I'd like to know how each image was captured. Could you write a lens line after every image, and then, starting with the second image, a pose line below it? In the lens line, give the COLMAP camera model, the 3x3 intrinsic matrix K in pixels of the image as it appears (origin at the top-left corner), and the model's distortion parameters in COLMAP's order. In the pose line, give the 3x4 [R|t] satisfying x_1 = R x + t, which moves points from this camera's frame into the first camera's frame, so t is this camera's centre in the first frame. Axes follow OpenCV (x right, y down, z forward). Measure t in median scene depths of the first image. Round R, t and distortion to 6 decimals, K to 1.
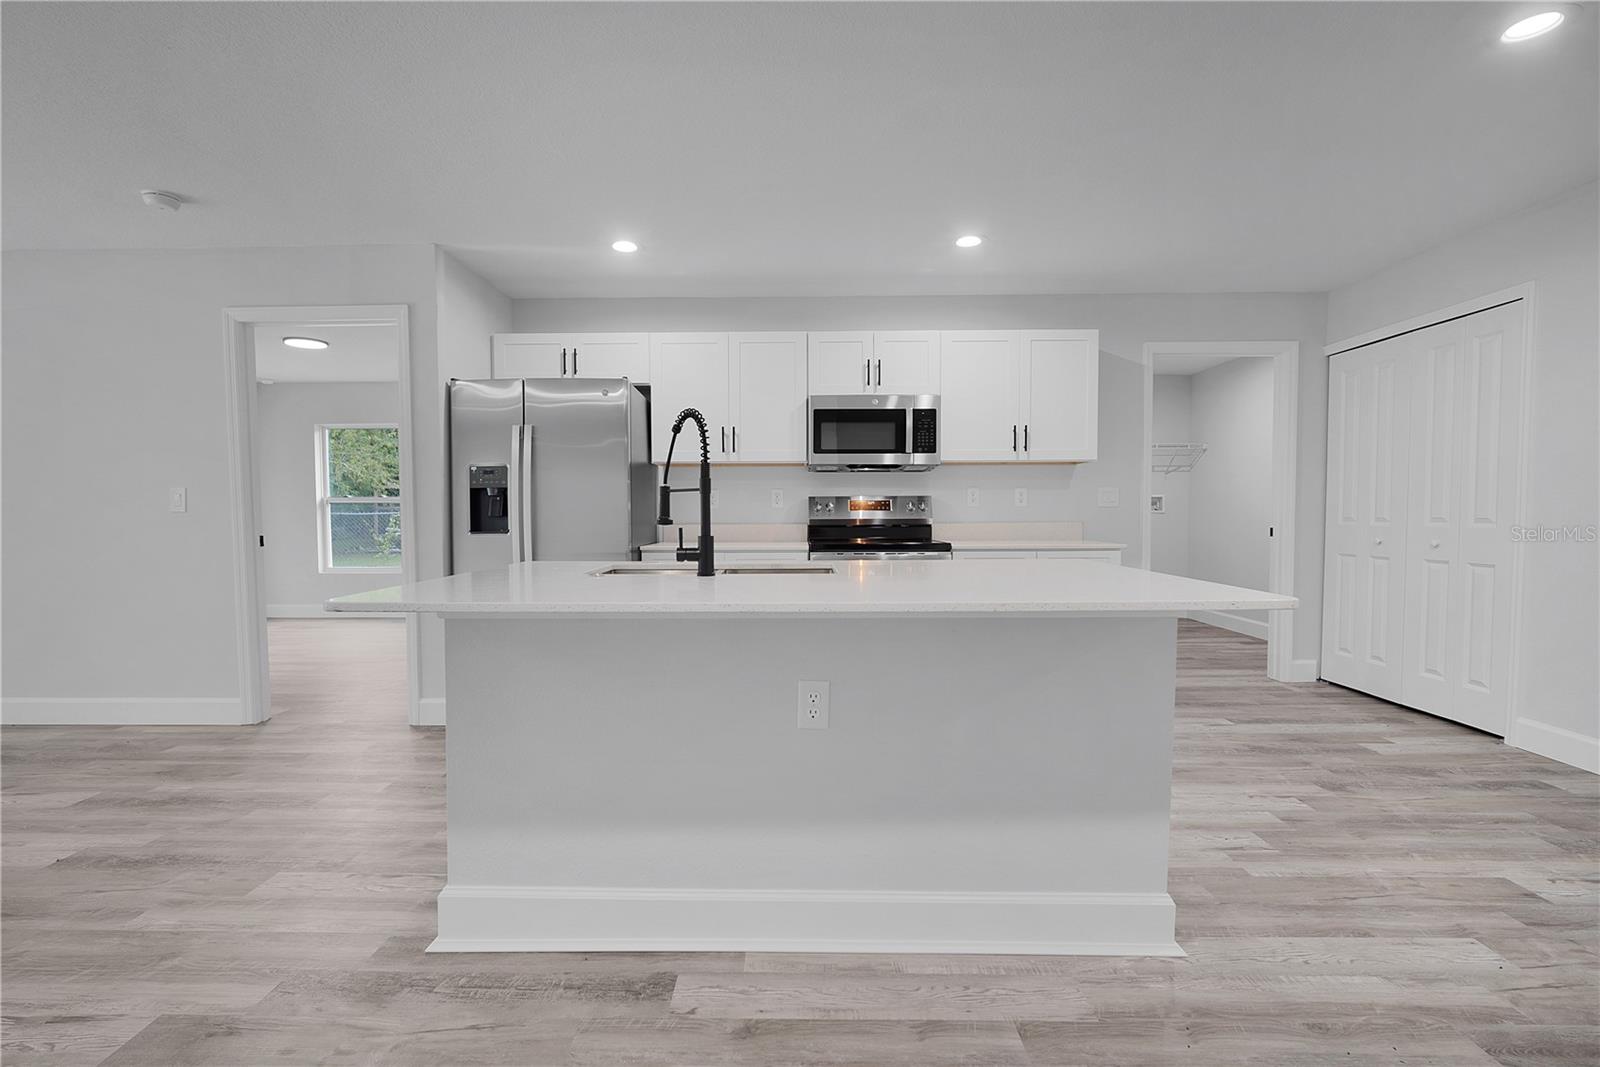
lens RADIAL K [[713.5, 0, 786.5], [0, 713.5, 541.3], [0, 0, 1]] dist [-0.008970, 0.001099]
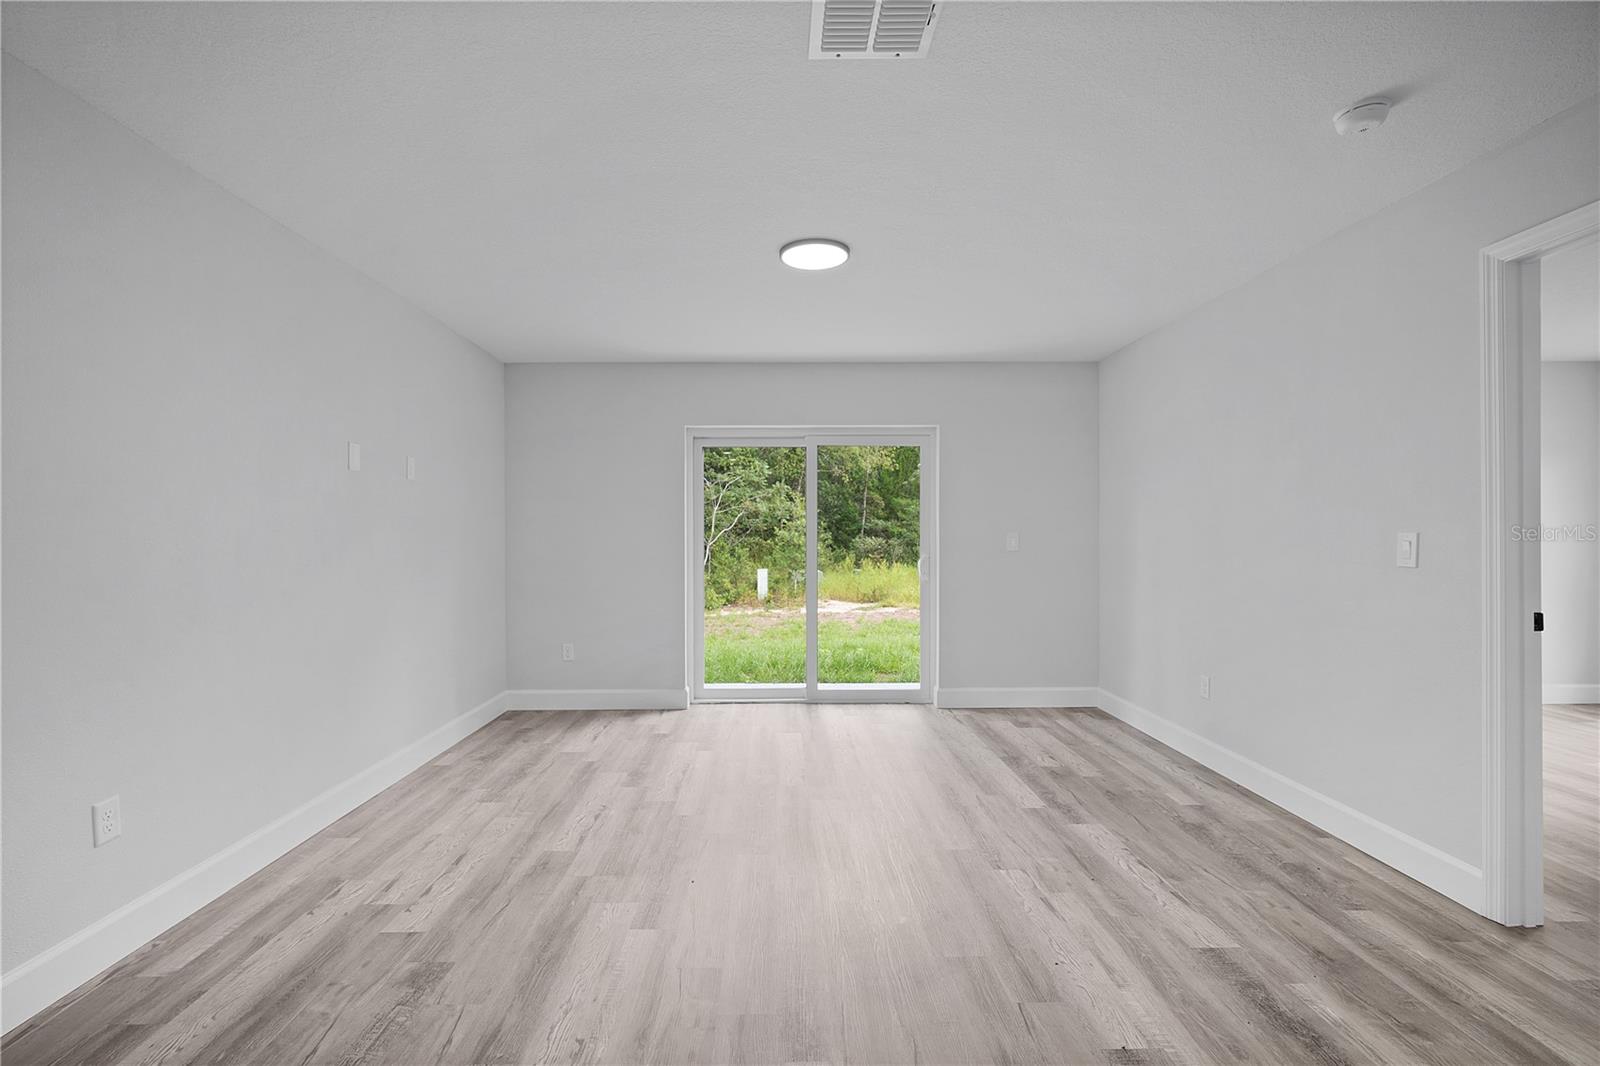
lens RADIAL K [[713.5, 0, 786.5], [0, 713.5, 540.8], [0, 0, 1]] dist [-0.008970, 0.001099]
pose [[0.031439, 0.010339, -0.999452, -0.179689], [-0.039189, 0.999190, 0.009104, -0.049731], [0.998737, 0.038881, 0.031818, 0.367957]]
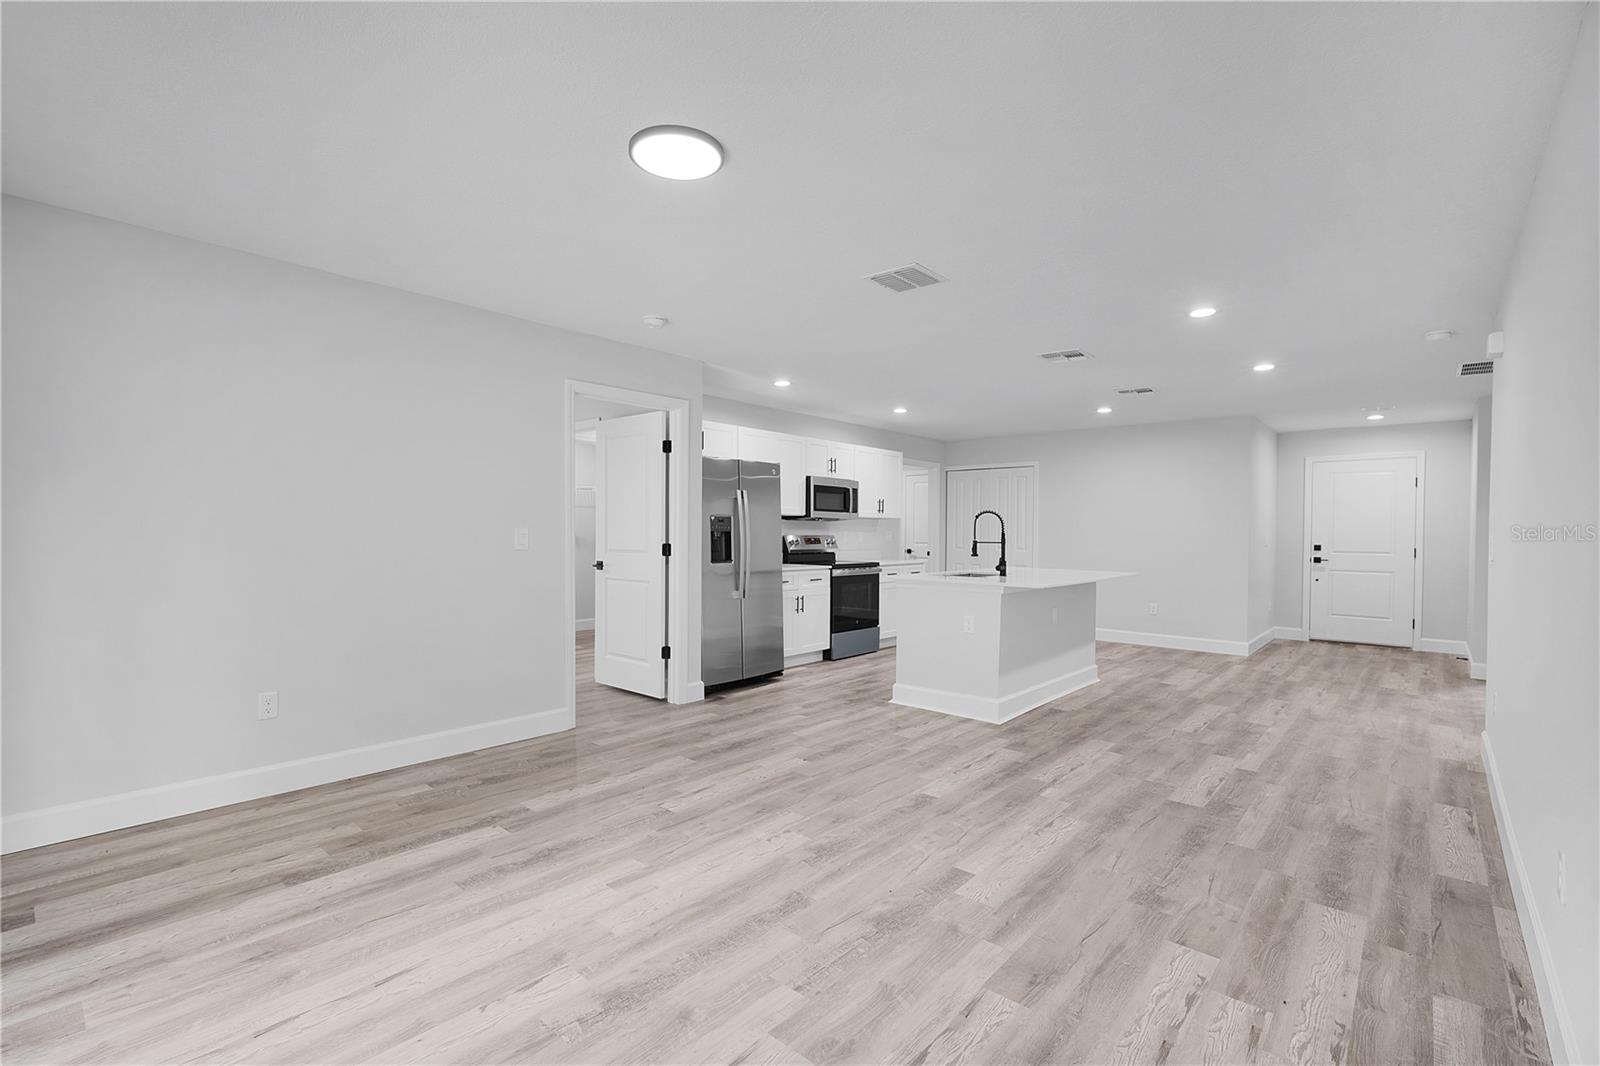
lens RADIAL K [[727.0, 0, 793.1], [0, 727.0, 540.1], [0, 0, 1]] dist [0.001445, 0.000331]
pose [[0.647822, 0.000751, 0.761791, -1.467049], [0.019673, 0.999650, -0.017715, -0.028002], [-0.761537, 0.026463, 0.647581, -0.075507]]
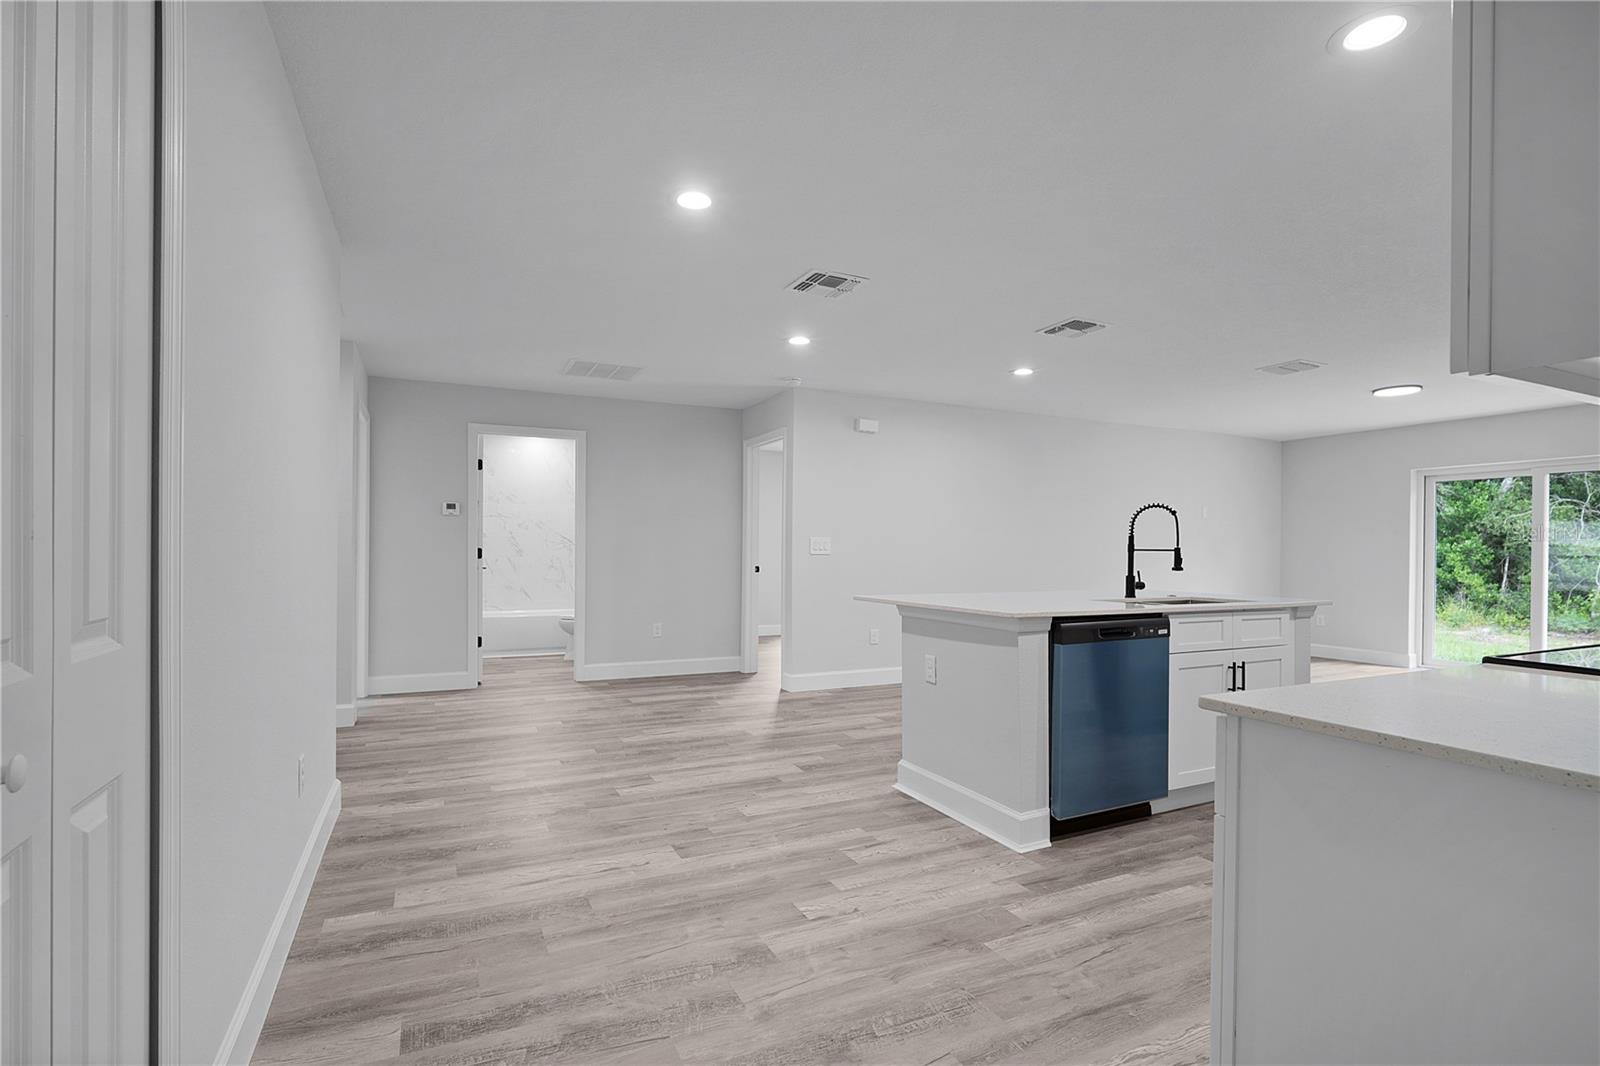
lens RADIAL K [[757.2, 0, 787.5], [0, 757.2, 548.9], [0, 0, 1]] dist [0.001468, 0.000054]
pose [[-0.897500, -0.003419, -0.441002, 0.829888], [-0.023113, 0.998960, 0.039293, -0.065251], [0.440409, 0.045459, -0.896646, 1.291258]]
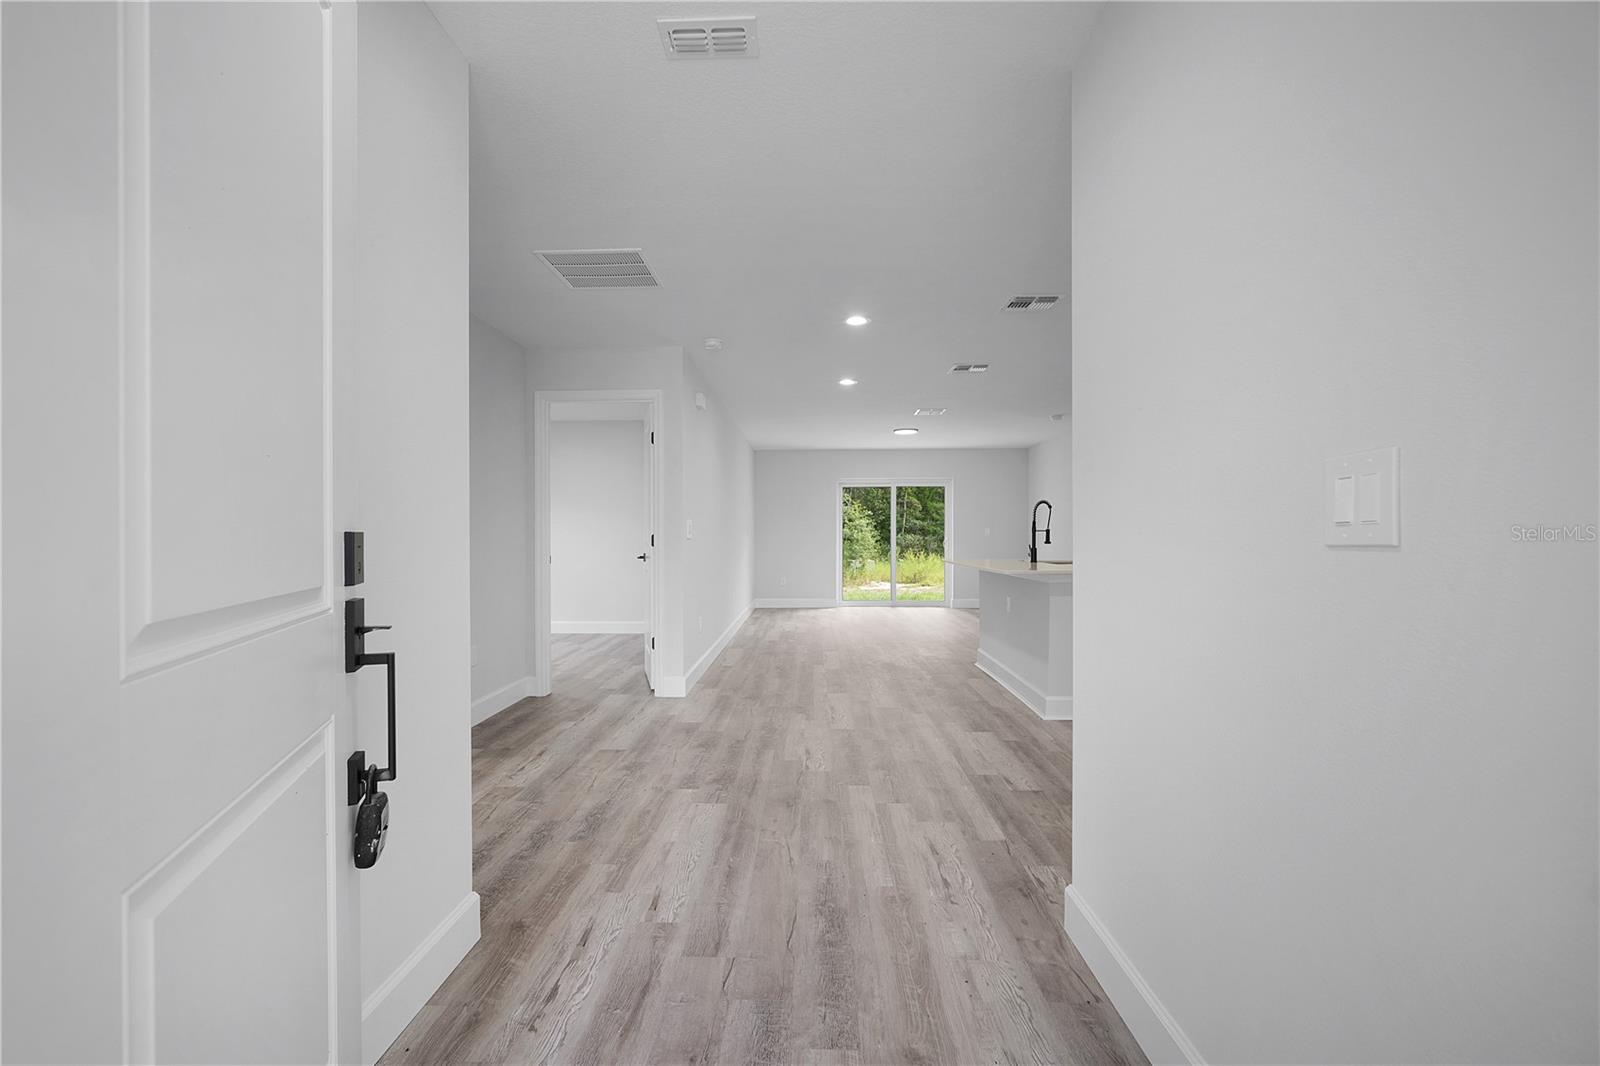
lens RADIAL K [[707.2, 0, 785.2], [0, 707.2, 533.9], [0, 0, 1]] dist [-0.000125, 0.000036]
pose [[-0.019322, 0.001136, -0.999813, 1.466898], [-0.036758, 0.999322, 0.001846, -0.017985], [0.999137, 0.036787, -0.019267, 0.056239]]
